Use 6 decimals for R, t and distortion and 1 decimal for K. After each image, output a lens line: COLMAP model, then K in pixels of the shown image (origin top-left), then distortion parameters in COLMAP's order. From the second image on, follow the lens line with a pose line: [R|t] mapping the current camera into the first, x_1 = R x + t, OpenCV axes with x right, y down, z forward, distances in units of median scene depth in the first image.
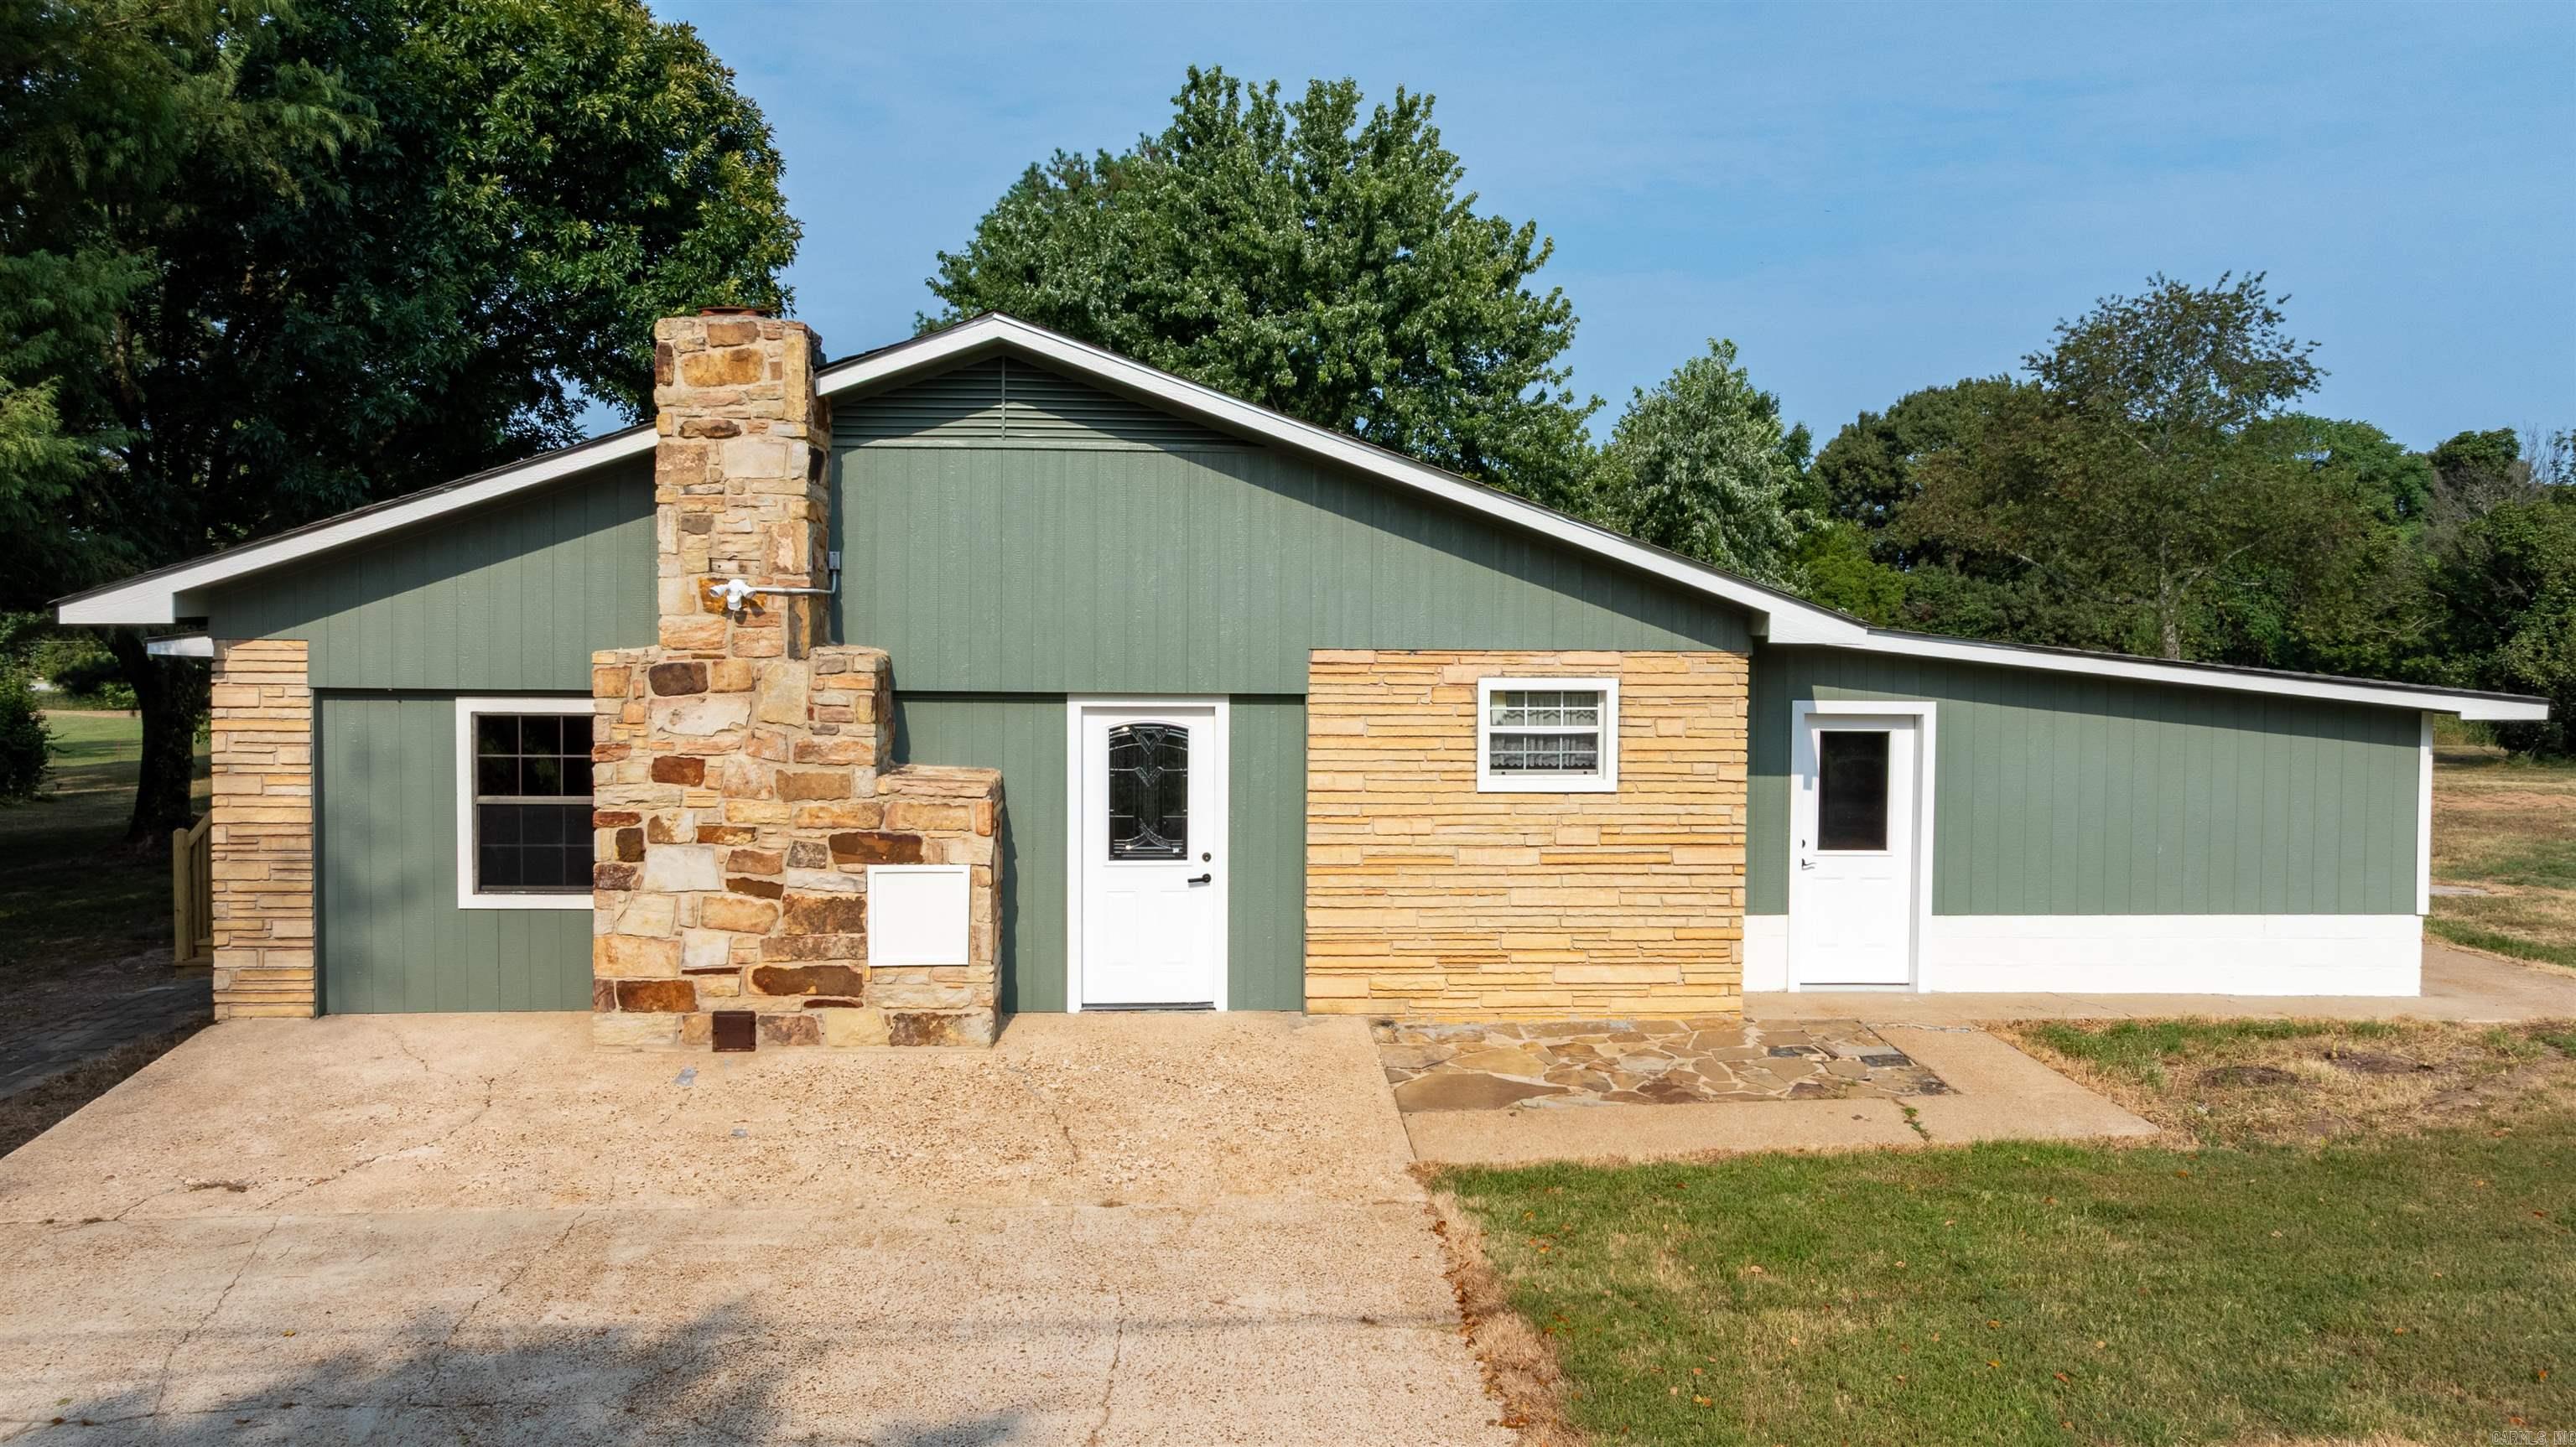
lens RADIAL K [[1782.8, 0, 1268.2], [0, 1782.8, 731.9], [0, 0, 1]] dist [-0.017919, 0.011543]
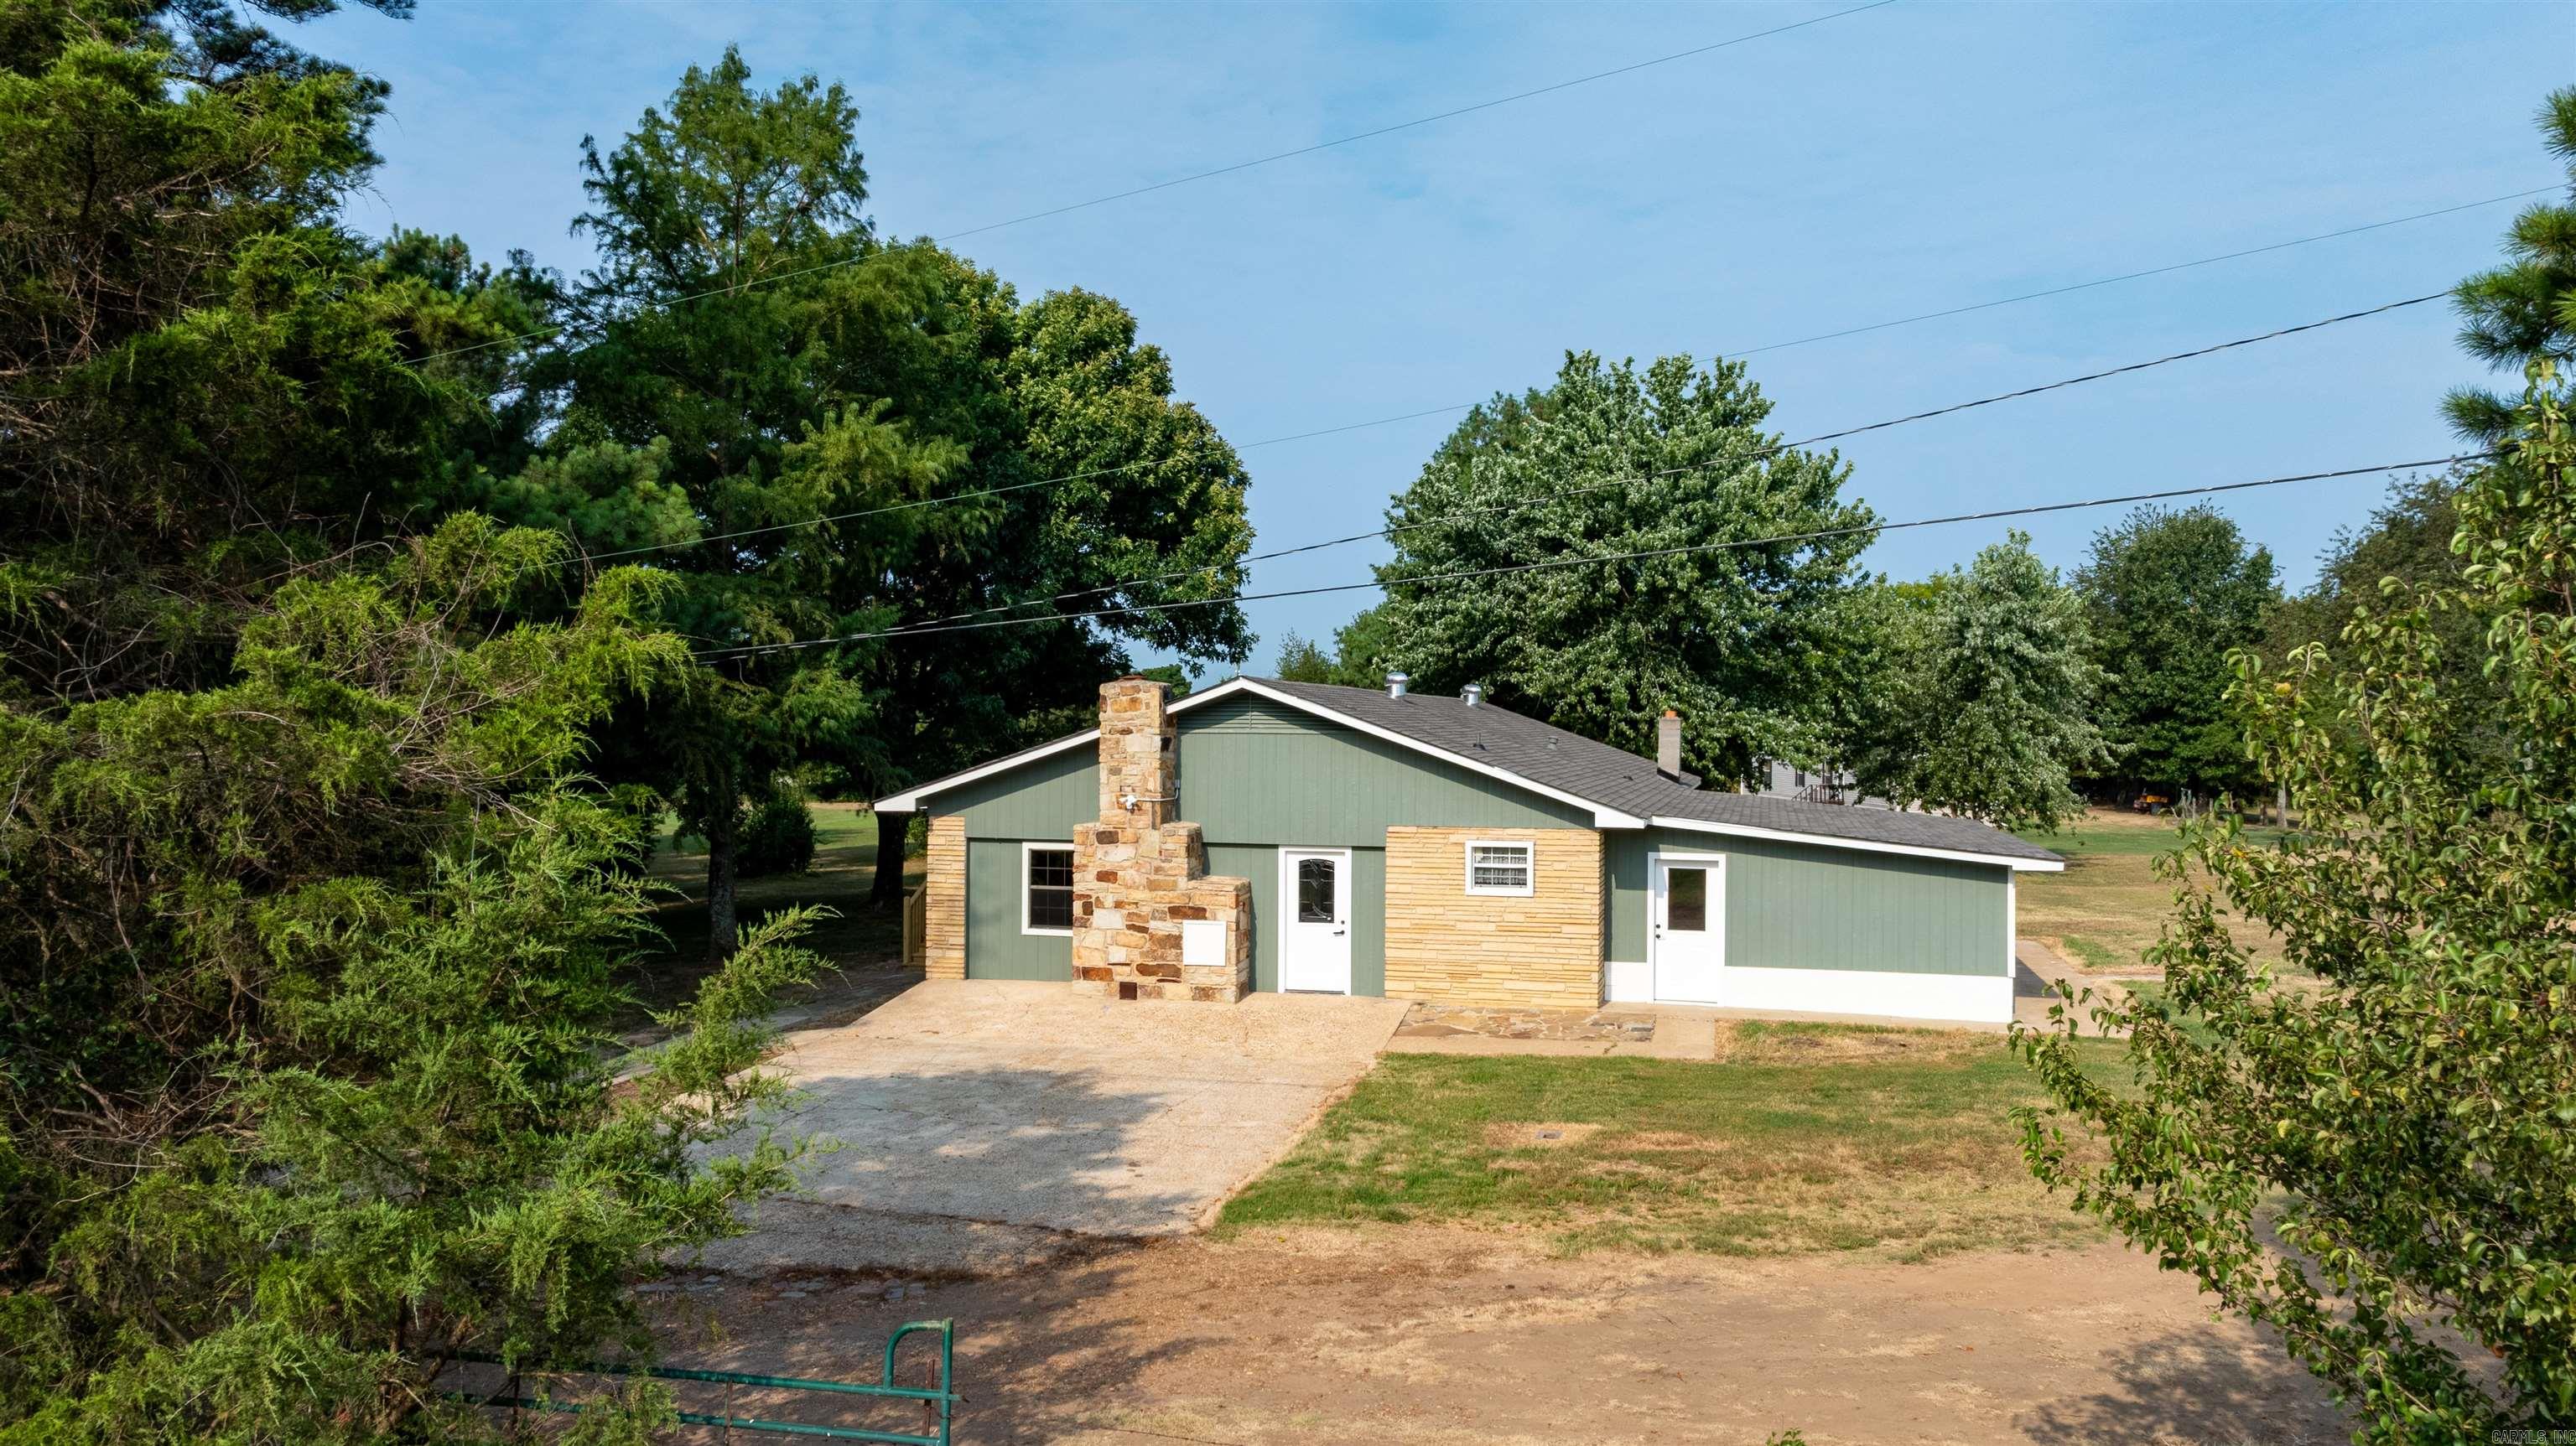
lens RADIAL K [[1782.7, 0, 1306.6], [0, 1782.7, 719.5], [0, 0, 1]] dist [-0.017919, 0.011543]
pose [[0.951588, -0.003683, -0.307355, 0.583883], [-0.013875, 0.998394, -0.054921, -0.054273], [0.307064, 0.056527, 0.950009, -1.054122]]
